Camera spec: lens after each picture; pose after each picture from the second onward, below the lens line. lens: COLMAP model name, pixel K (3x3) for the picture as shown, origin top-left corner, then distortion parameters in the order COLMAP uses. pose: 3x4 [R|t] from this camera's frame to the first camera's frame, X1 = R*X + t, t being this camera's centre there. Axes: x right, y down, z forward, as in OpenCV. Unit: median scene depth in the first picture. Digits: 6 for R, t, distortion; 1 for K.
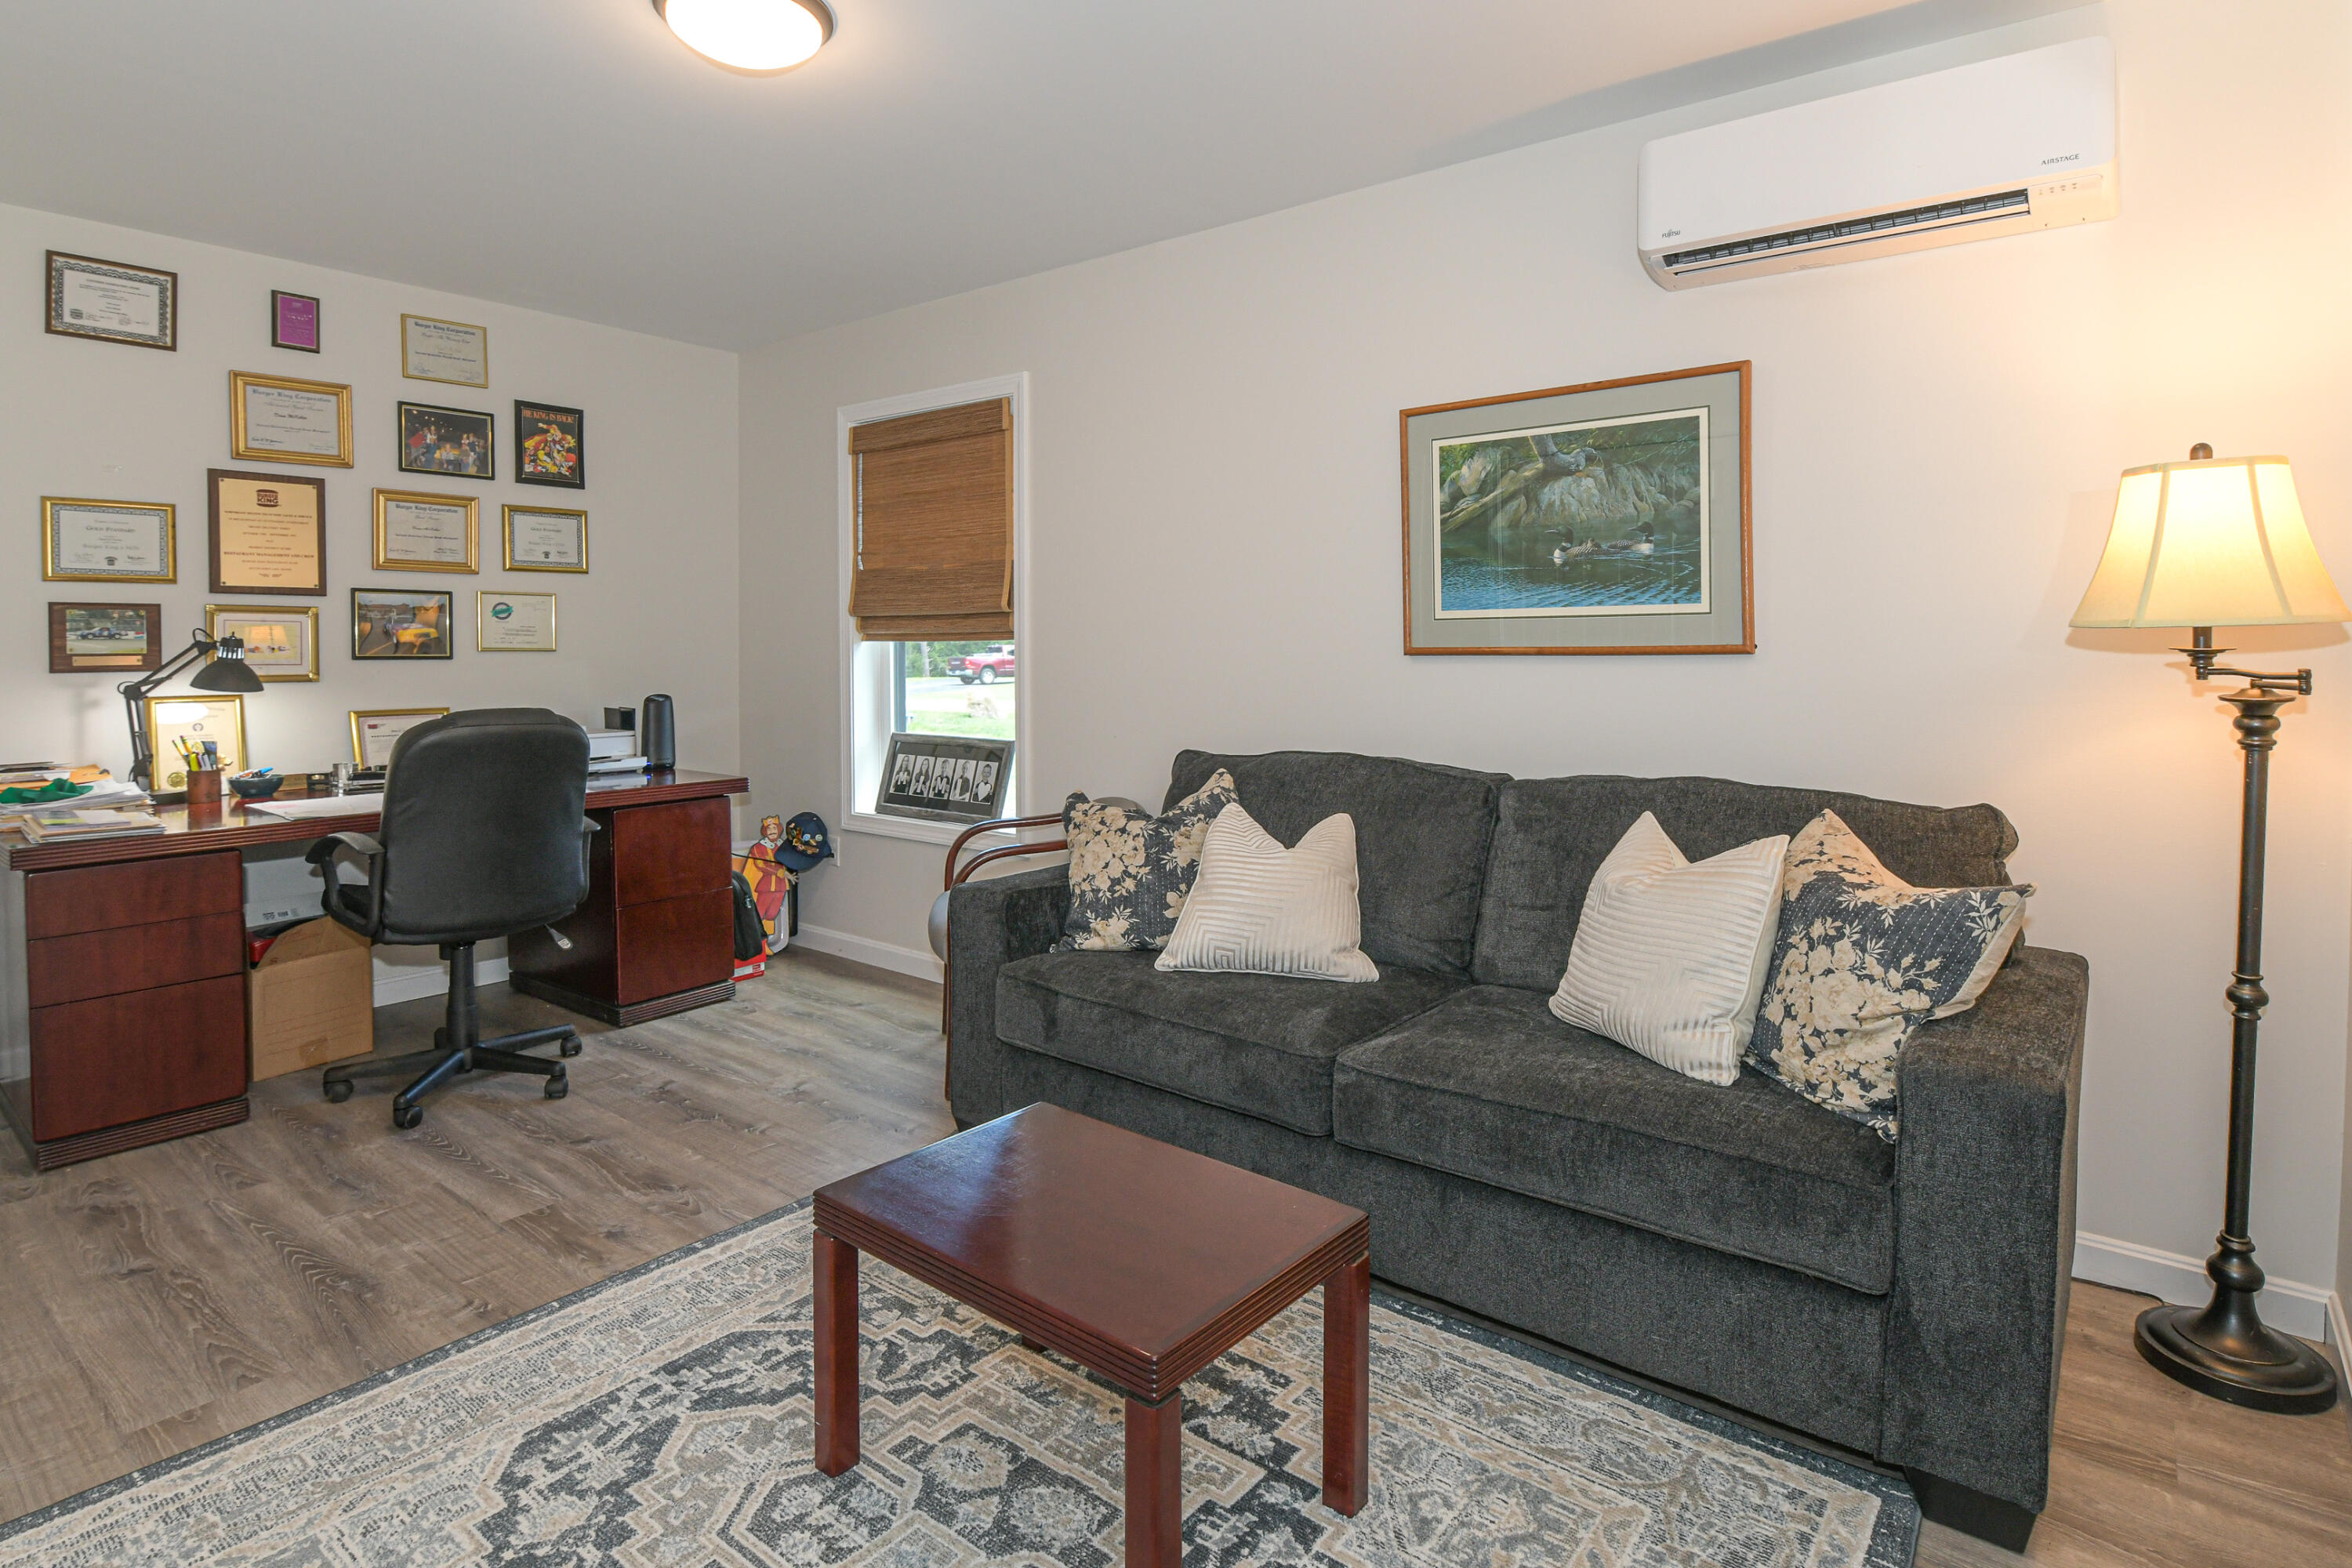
lens RADIAL K [[1225.2, 0, 1178.5], [0, 1225.2, 697.2], [0, 0, 1]] dist [-0.000156, -0.016580]
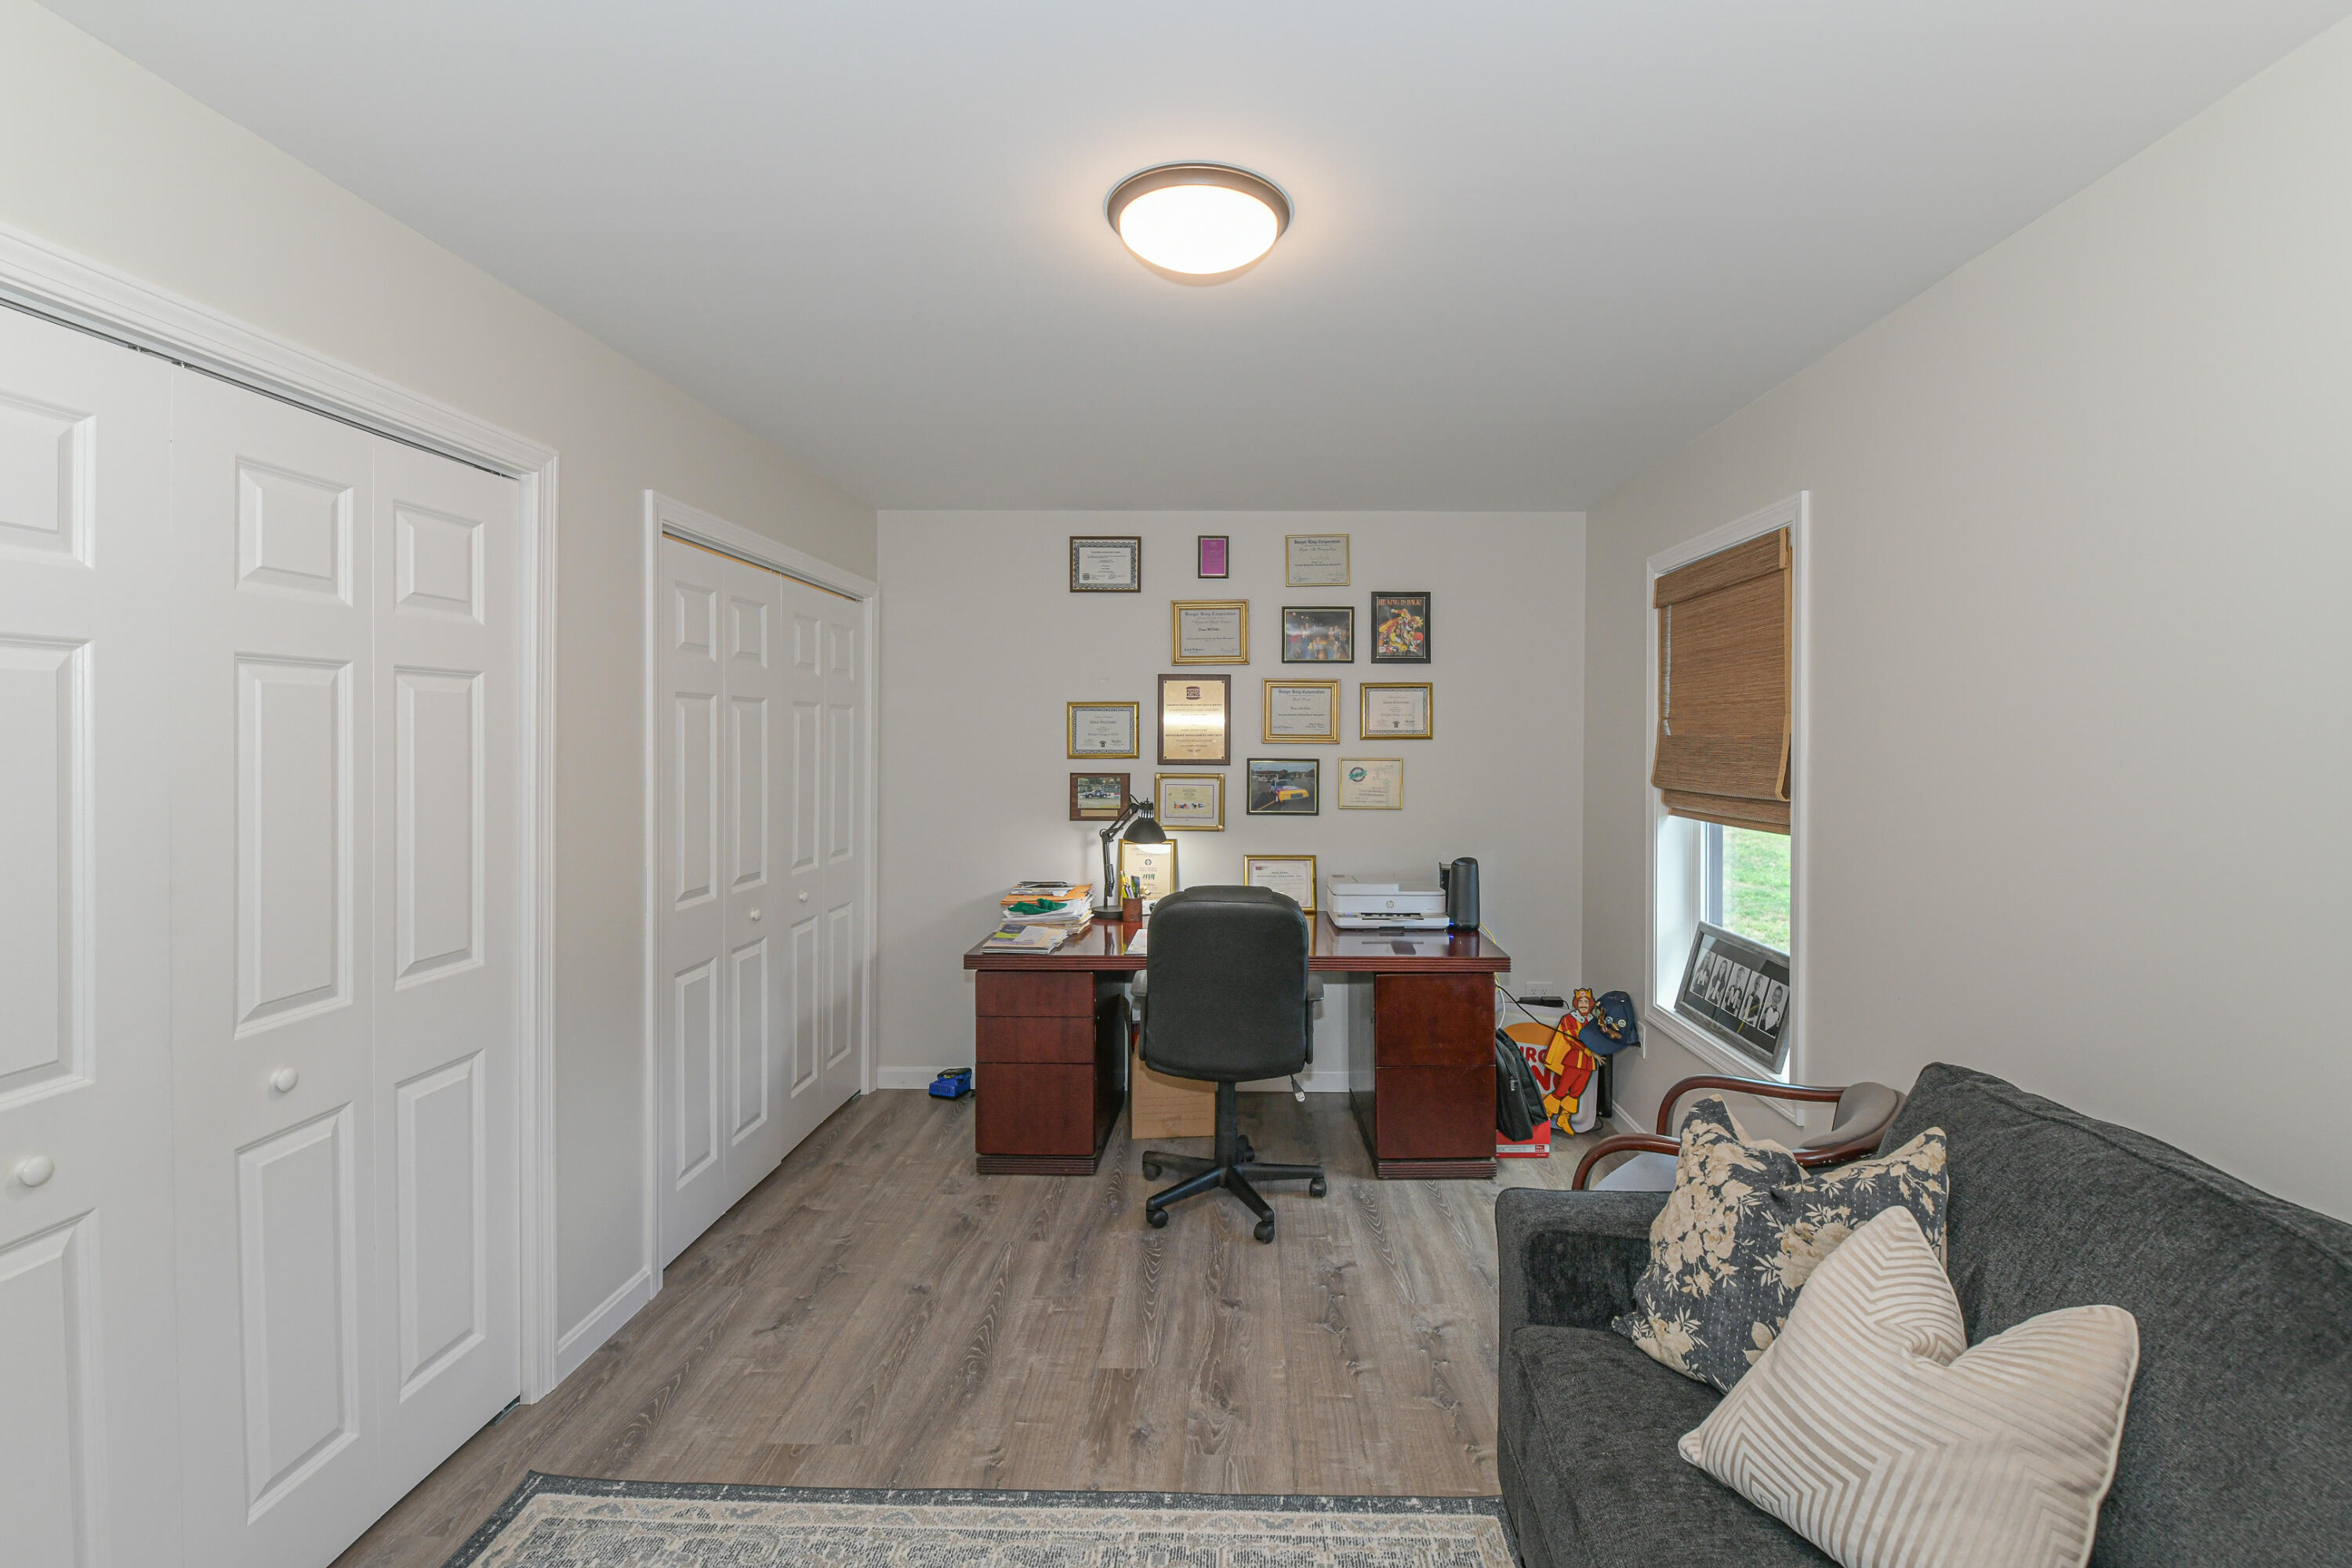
lens RADIAL K [[1047.9, 0, 1221.7], [0, 1047.9, 755.3], [0, 0, 1]] dist [-0.000436, -0.011221]
pose [[0.605644, 0.013617, -0.795619, 0.174738], [-0.032930, 0.999426, -0.007962, -0.082986], [0.795054, 0.031022, 0.605745, 0.317638]]
